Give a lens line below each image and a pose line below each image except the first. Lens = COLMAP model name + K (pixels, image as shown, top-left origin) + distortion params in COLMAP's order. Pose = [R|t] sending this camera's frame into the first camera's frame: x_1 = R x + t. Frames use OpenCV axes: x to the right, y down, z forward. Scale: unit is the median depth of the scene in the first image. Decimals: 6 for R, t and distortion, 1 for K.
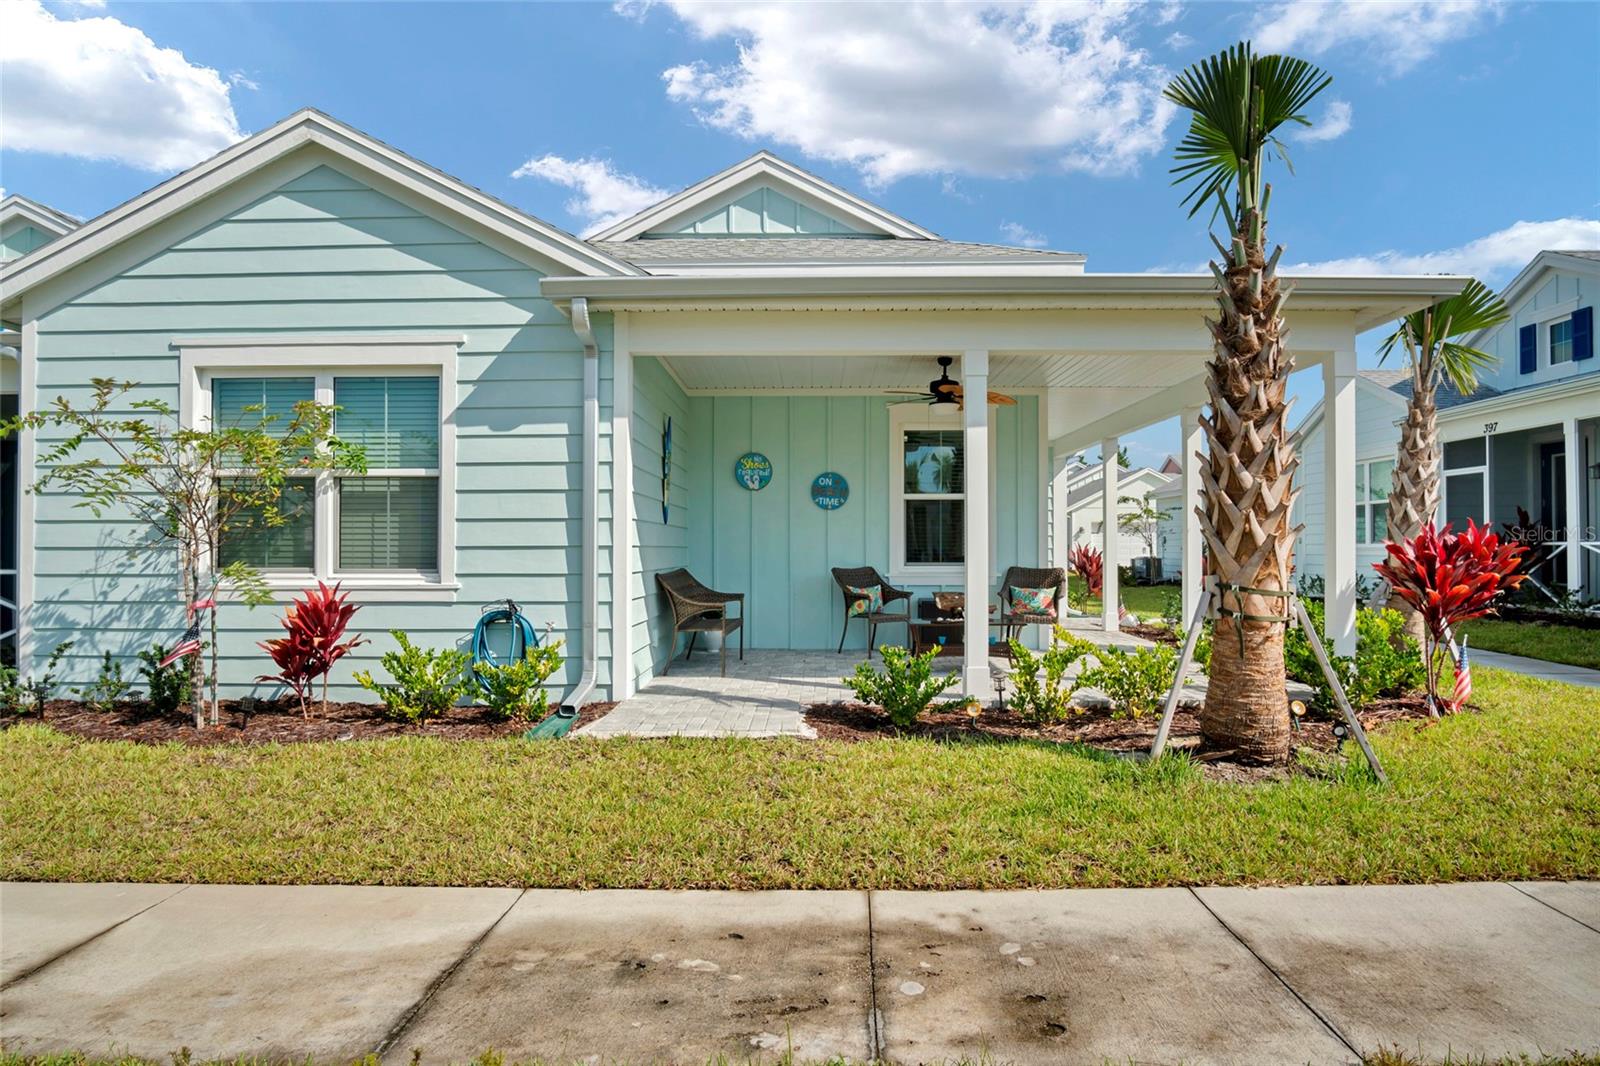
lens RADIAL K [[882.0, 0, 788.3], [0, 882.0, 532.5], [0, 0, 1]] dist [-0.031067, 0.002663]
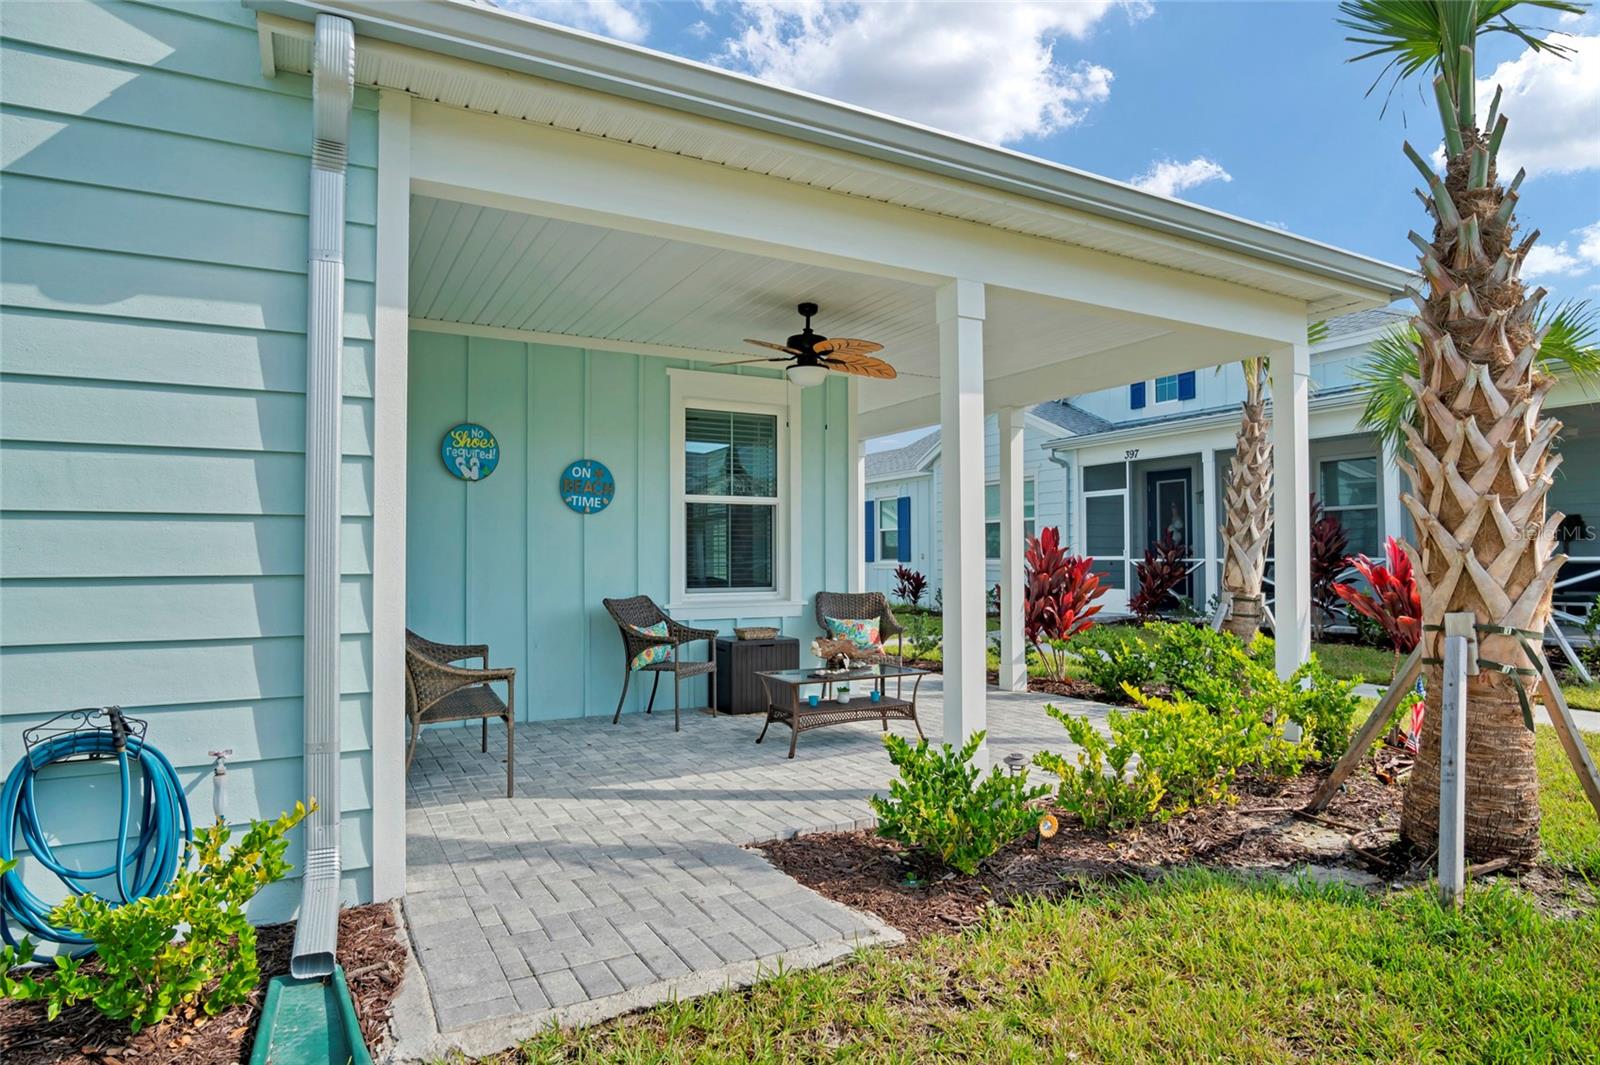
lens RADIAL K [[922.1, 0, 838.0], [0, 922.1, 543.0], [0, 0, 1]] dist [-0.031617, 0.001220]
pose [[0.861268, 0.007796, 0.508091, -0.155289], [-0.005878, 0.999968, -0.005380, -0.000383], [-0.508117, 0.001647, 0.861286, 0.296875]]
